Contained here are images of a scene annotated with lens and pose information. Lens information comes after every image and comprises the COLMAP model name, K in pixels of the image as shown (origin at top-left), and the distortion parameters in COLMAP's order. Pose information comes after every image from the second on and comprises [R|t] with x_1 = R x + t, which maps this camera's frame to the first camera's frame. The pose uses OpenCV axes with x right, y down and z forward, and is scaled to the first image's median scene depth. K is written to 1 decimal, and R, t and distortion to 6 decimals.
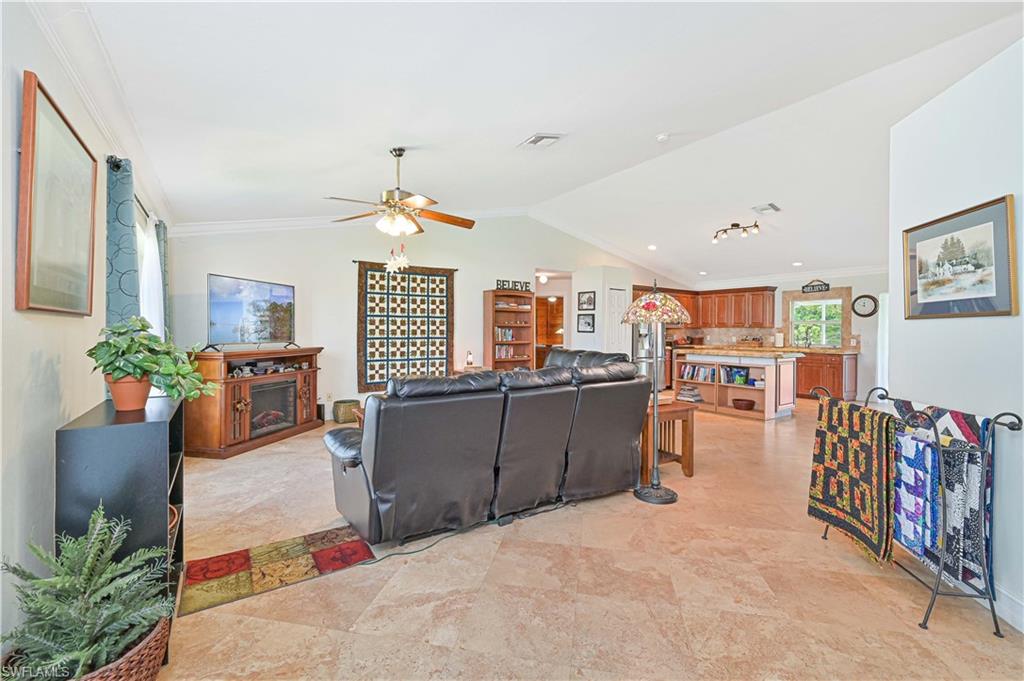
lens RADIAL K [[435.9, 0, 510.2], [0, 435.9, 332.2], [0, 0, 1]] dist [-0.001514, -0.000023]
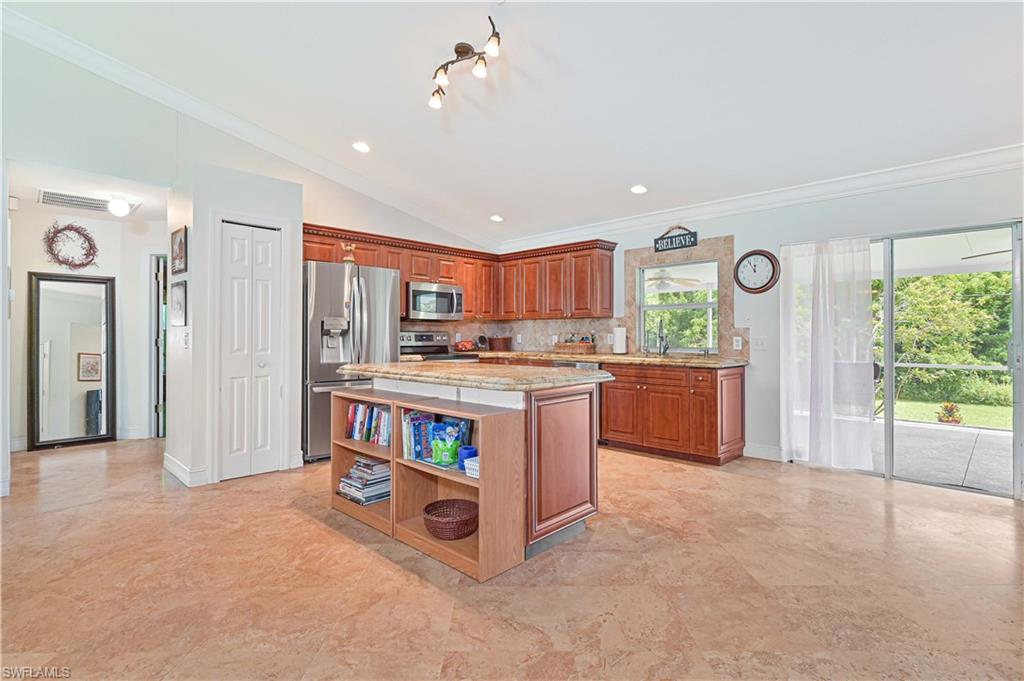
lens RADIAL K [[493.8, 0, 512.3], [0, 493.8, 332.7], [0, 0, 1]] dist [0.000110, 0.000443]
pose [[0.978848, -0.005319, 0.204520, 0.490340], [0.007312, 0.999933, -0.008994, 0.017300], [-0.204458, 0.010299, 0.978821, 0.579903]]
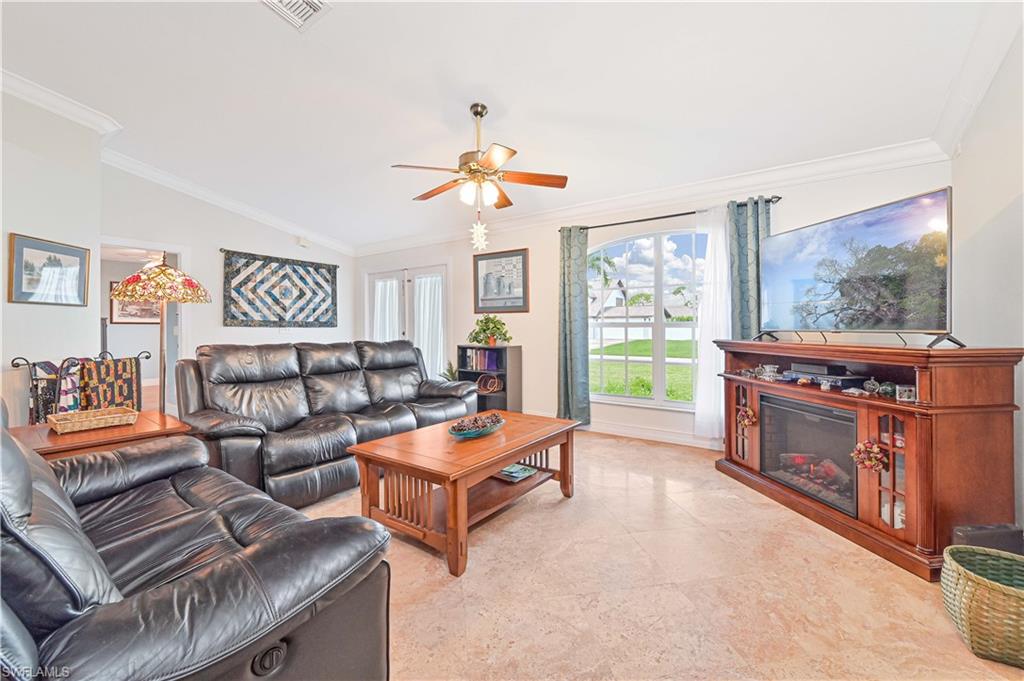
lens RADIAL K [[421.3, 0, 513.9], [0, 421.3, 325.7], [0, 0, 1]] dist [0.000176, -0.000021]
pose [[-0.932508, -0.001691, -0.361146, -0.007826], [-0.001706, 0.999999, -0.000277, 0.013597], [0.361146, 0.000358, -0.932509, 1.005444]]
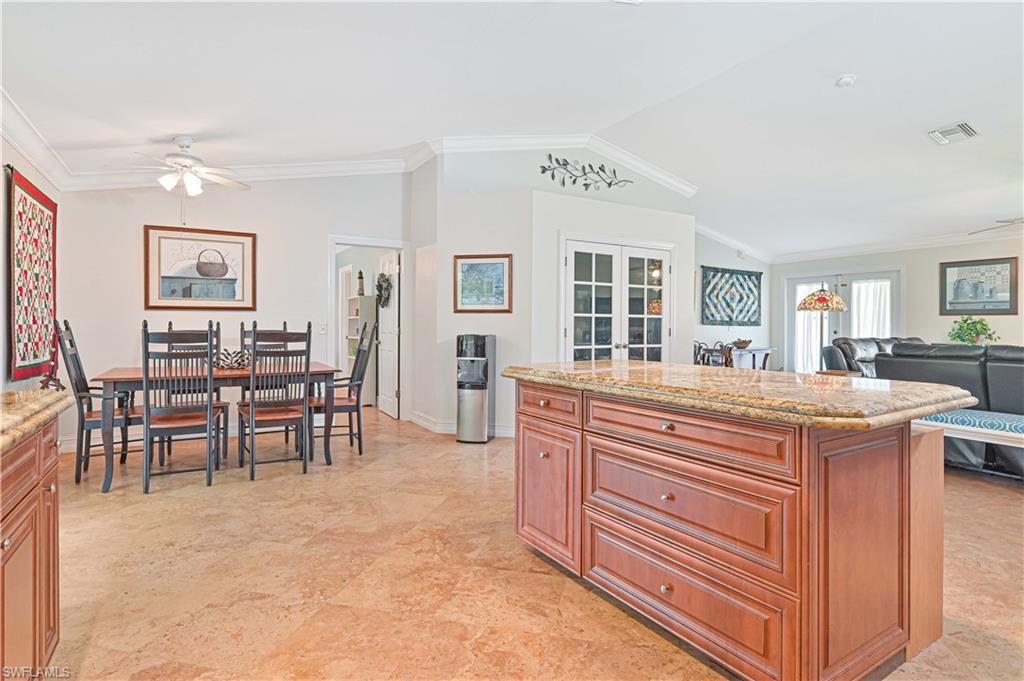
lens RADIAL K [[528.6, 0, 513.1], [0, 528.6, 326.4], [0, 0, 1]] dist [0.001195, -0.000120]
pose [[-0.998904, -0.010086, 0.045701, 0.638390], [-0.009751, 0.999924, 0.007542, 0.013811], [-0.045773, 0.007088, -0.998927, 1.396476]]
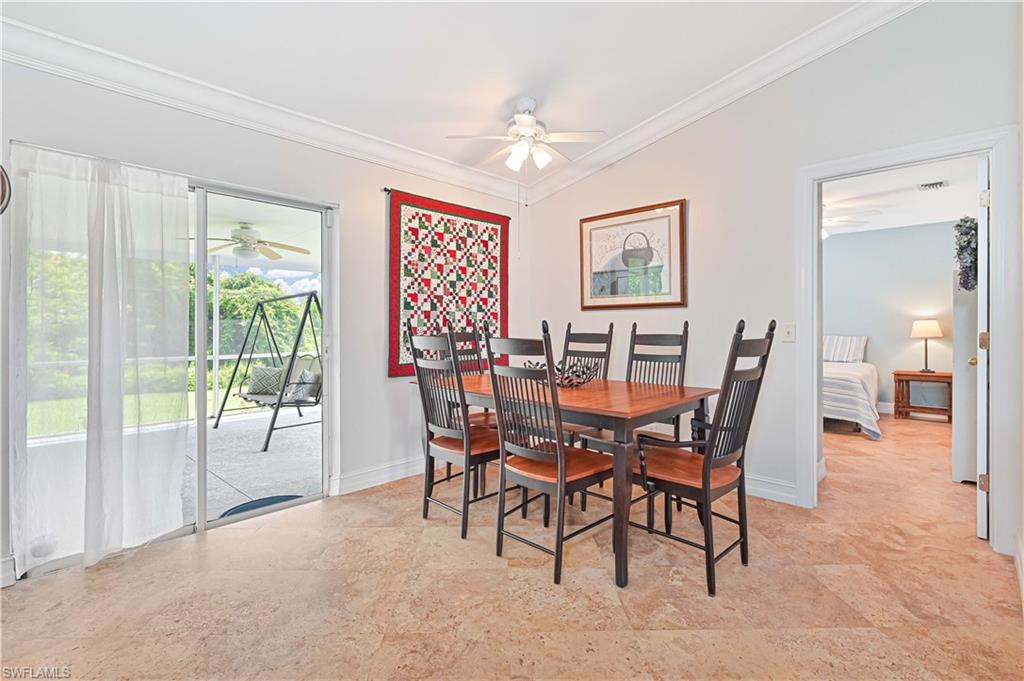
lens RADIAL K [[474.6, 0, 511.6], [0, 474.6, 329.1], [0, 0, 1]] dist [0.000754, 0.000021]
pose [[-0.218513, -0.011953, 0.975761, 0.603870], [0.004708, 0.999900, 0.013303, 0.016589], [-0.975823, 0.007501, -0.218435, 0.905430]]
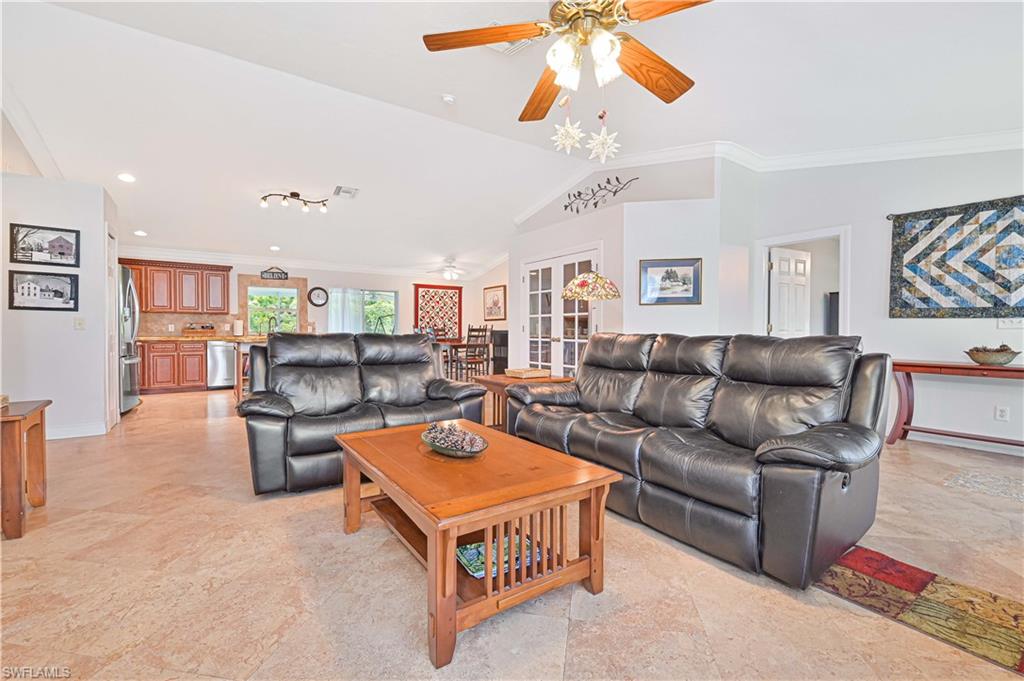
lens RADIAL K [[444.1, 0, 514.6], [0, 444.1, 337.5], [0, 0, 1]] dist [-0.000634, 0.000014]
pose [[-0.016678, -0.019318, 0.999674, -0.416649], [0.003528, 0.999806, 0.019380, 0.029145], [-0.999855, 0.003850, -0.016607, 0.600282]]
